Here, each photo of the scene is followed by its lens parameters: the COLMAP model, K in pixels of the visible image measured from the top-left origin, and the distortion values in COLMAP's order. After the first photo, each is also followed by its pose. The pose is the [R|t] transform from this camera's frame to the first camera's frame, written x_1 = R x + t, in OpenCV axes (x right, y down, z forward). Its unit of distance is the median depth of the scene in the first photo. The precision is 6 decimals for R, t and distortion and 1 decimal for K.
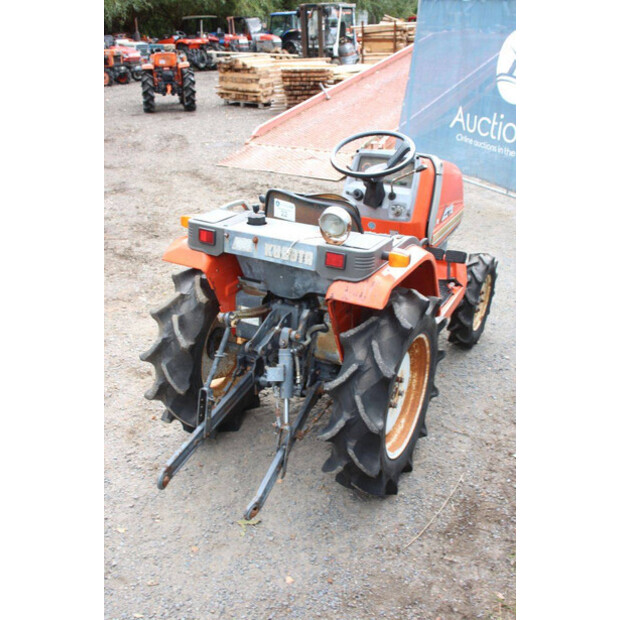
lens RADIAL K [[637.0, 0, 309.2], [0, 637.0, 312.4], [0, 0, 1]] dist [-0.110548, 0.210914]
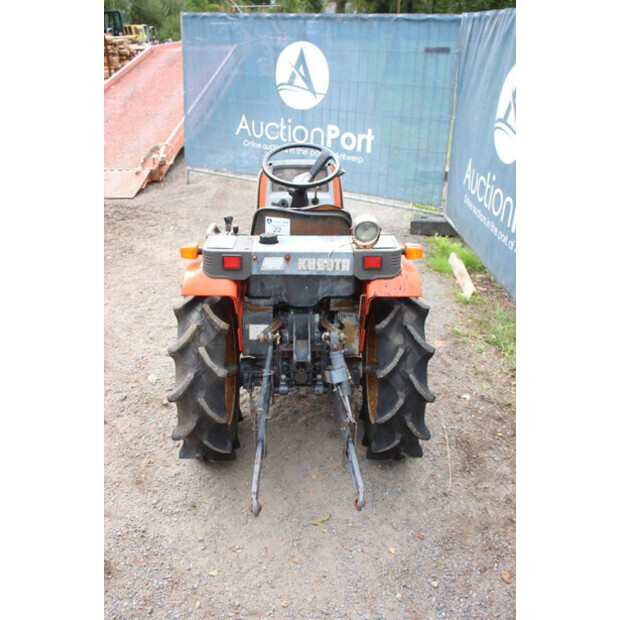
lens RADIAL K [[608.9, 0, 312.8], [0, 608.9, 309.5], [0, 0, 1]] dist [-0.142045, 0.218418]
pose [[0.874612, -0.206765, 0.438523, -0.466570], [0.205830, 0.977295, 0.050281, -0.065725], [-0.438963, 0.046284, 0.897312, 0.077509]]
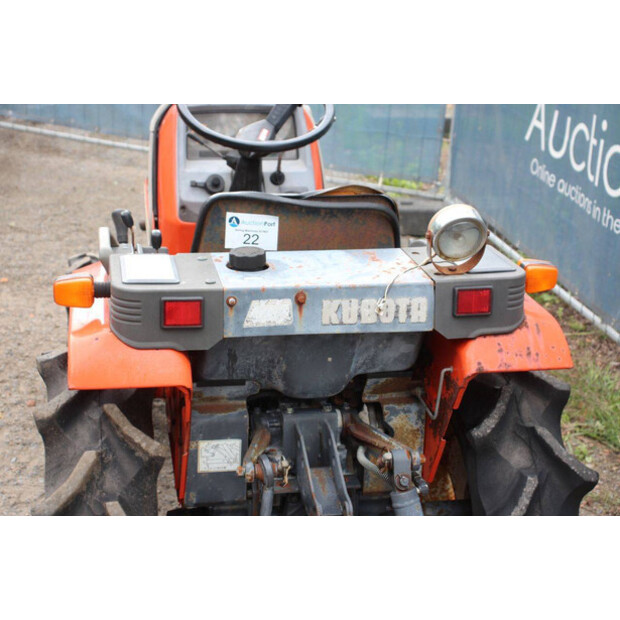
lens RADIAL K [[1073.0, 0, 311.0], [0, 1073.0, 309.9], [0, 0, 1]] dist [0.116014, -0.048221]
pose [[0.778497, -0.214468, 0.589869, -0.528330], [0.239229, 0.970256, 0.037043, -0.123294], [-0.580269, 0.112276, 0.806649, 0.295750]]
